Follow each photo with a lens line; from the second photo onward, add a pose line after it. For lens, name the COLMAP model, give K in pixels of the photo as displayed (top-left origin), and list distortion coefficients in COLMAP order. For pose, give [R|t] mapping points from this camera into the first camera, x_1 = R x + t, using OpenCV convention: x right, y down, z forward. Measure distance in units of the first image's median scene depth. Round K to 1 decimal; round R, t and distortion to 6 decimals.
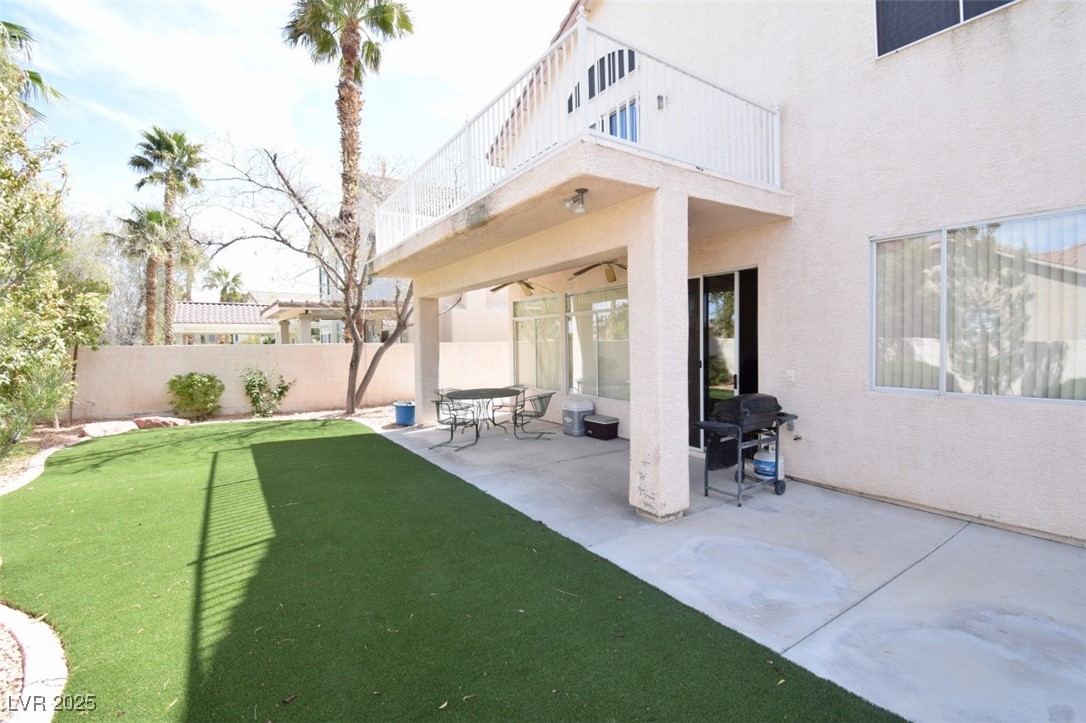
lens RADIAL K [[476.9, 0, 546.8], [0, 476.9, 356.7], [0, 0, 1]] dist [0.019913, -0.026121]
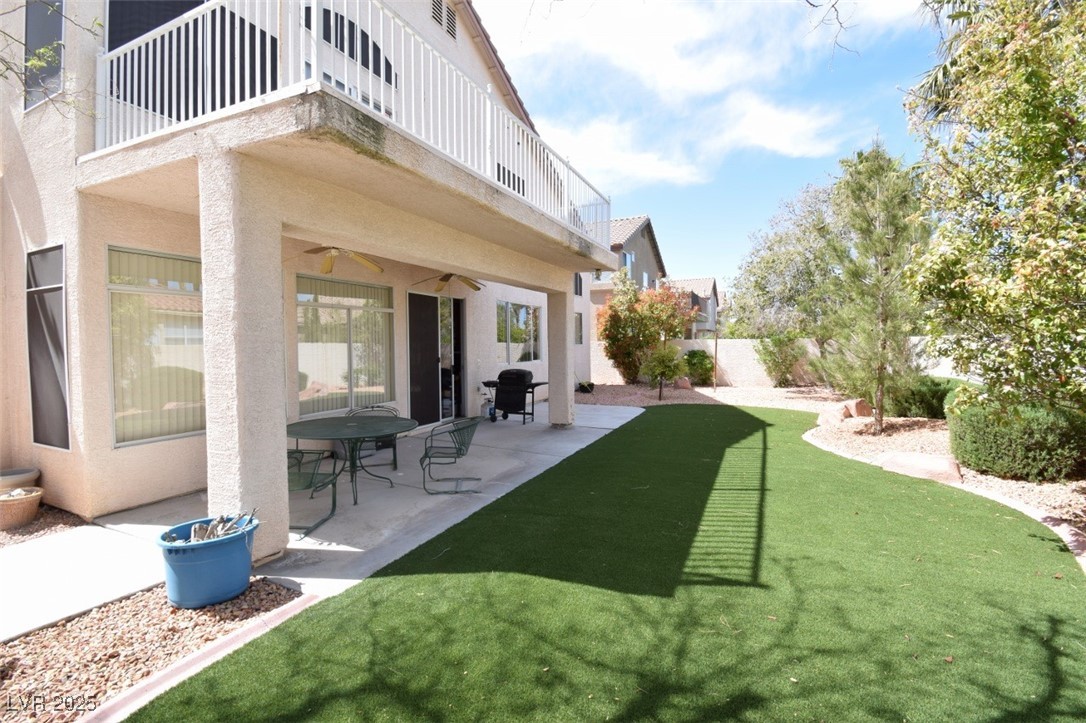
lens RADIAL K [[476.9, 0, 546.8], [0, 476.9, 356.7], [0, 0, 1]] dist [0.019913, -0.026121]
pose [[-0.517327, -0.004161, 0.855778, -1.284680], [0.035651, 0.999015, 0.026409, -0.020197], [-0.855045, 0.044172, -0.516669, 1.809622]]
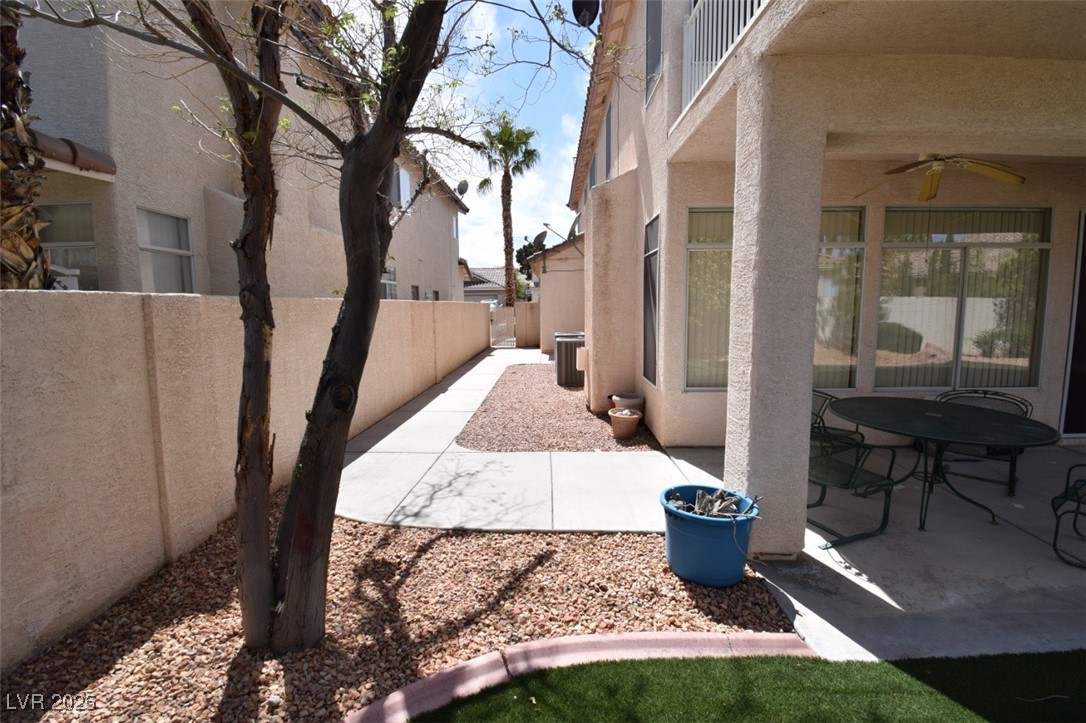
lens RADIAL K [[476.9, 0, 546.8], [0, 476.9, 356.7], [0, 0, 1]] dist [0.019913, -0.026121]
pose [[0.573454, -0.081125, 0.815211, -1.103635], [0.017613, 0.996076, 0.086734, -0.020803], [-0.819048, -0.035380, 0.572632, 1.716372]]
